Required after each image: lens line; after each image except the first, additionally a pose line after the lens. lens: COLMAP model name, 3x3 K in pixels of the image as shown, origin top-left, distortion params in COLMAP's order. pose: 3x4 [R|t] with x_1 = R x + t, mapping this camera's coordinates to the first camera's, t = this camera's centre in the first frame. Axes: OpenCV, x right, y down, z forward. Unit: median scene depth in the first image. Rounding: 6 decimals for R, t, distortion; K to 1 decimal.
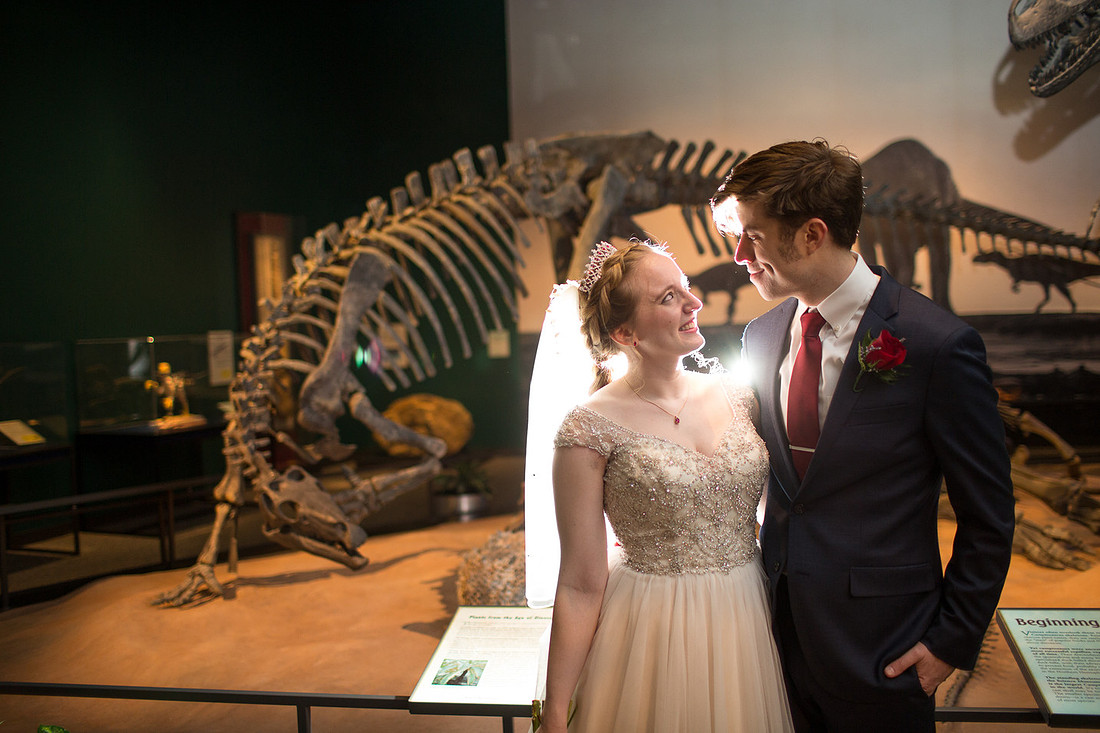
lens RADIAL K [[1050.7, 0, 556.2], [0, 1050.7, 365.9], [0, 0, 1]] dist [-0.057198, 0.000000]
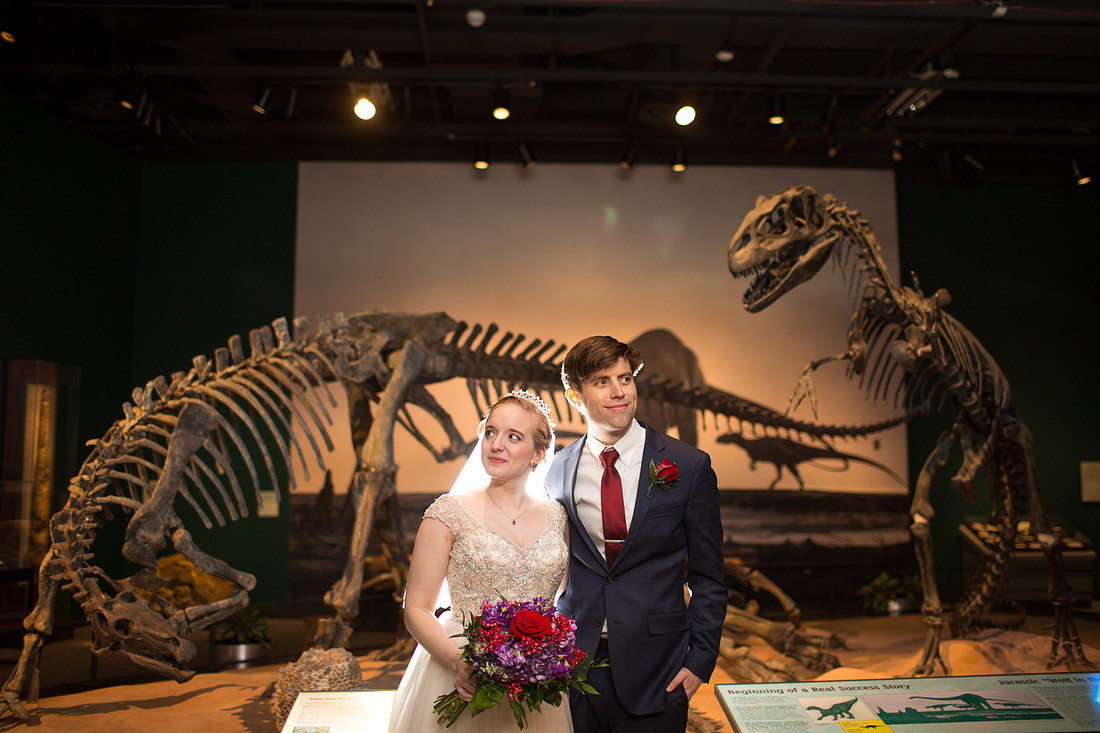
lens RADIAL K [[1105.6, 0, 585.0], [0, 1105.6, 369.4], [0, 0, 1]] dist [-0.061118, 0.000000]
pose [[0.967257, 0.058847, 0.246881, -0.062353], [-0.018874, 0.986733, -0.161250, 0.033765], [-0.253095, 0.151310, 0.955535, -0.209355]]
